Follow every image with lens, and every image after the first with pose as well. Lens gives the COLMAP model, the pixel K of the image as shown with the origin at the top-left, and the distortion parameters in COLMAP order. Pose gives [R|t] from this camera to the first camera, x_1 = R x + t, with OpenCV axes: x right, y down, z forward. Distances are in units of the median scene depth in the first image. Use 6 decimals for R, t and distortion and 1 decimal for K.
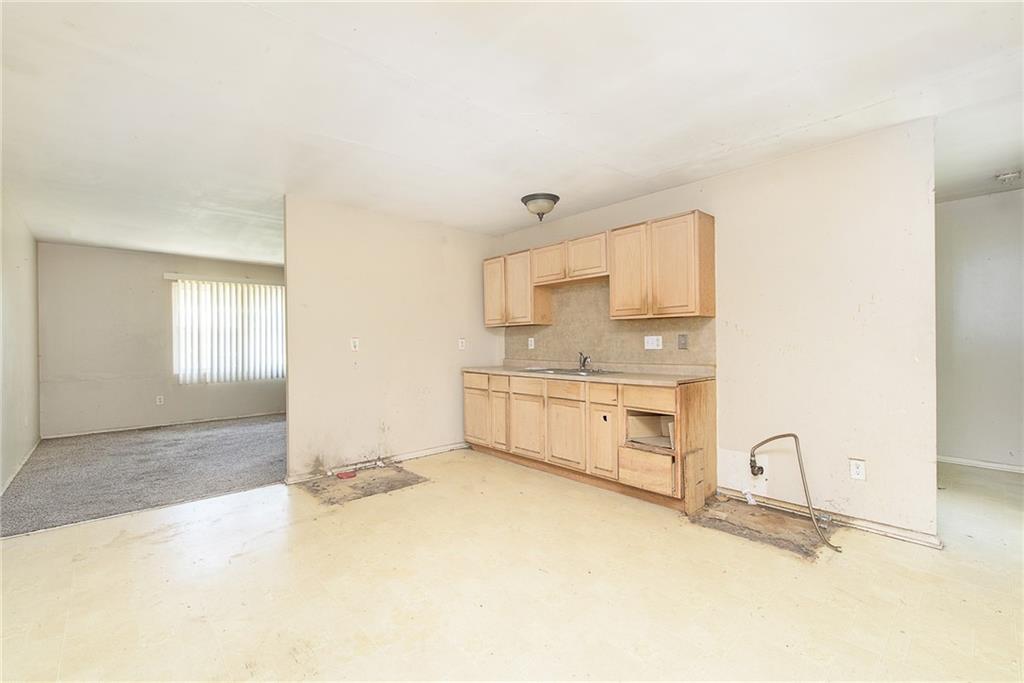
lens RADIAL K [[434.8, 0, 513.2], [0, 434.8, 338.8], [0, 0, 1]] dist [0.000076, 0.000082]
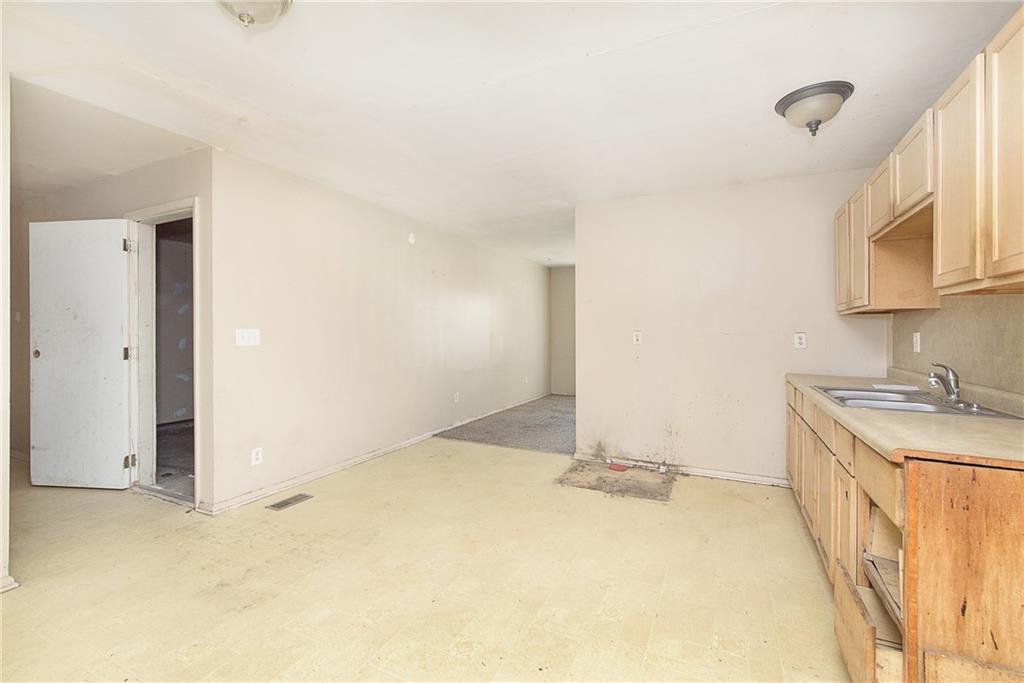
lens RADIAL K [[437.4, 0, 514.2], [0, 437.4, 332.8], [0, 0, 1]] dist [0.000238, -0.000008]
pose [[0.369128, 0.011116, -0.929312, 0.476128], [-0.001781, 0.999935, 0.011253, -0.009107], [0.929377, -0.002499, 0.369123, 0.412892]]
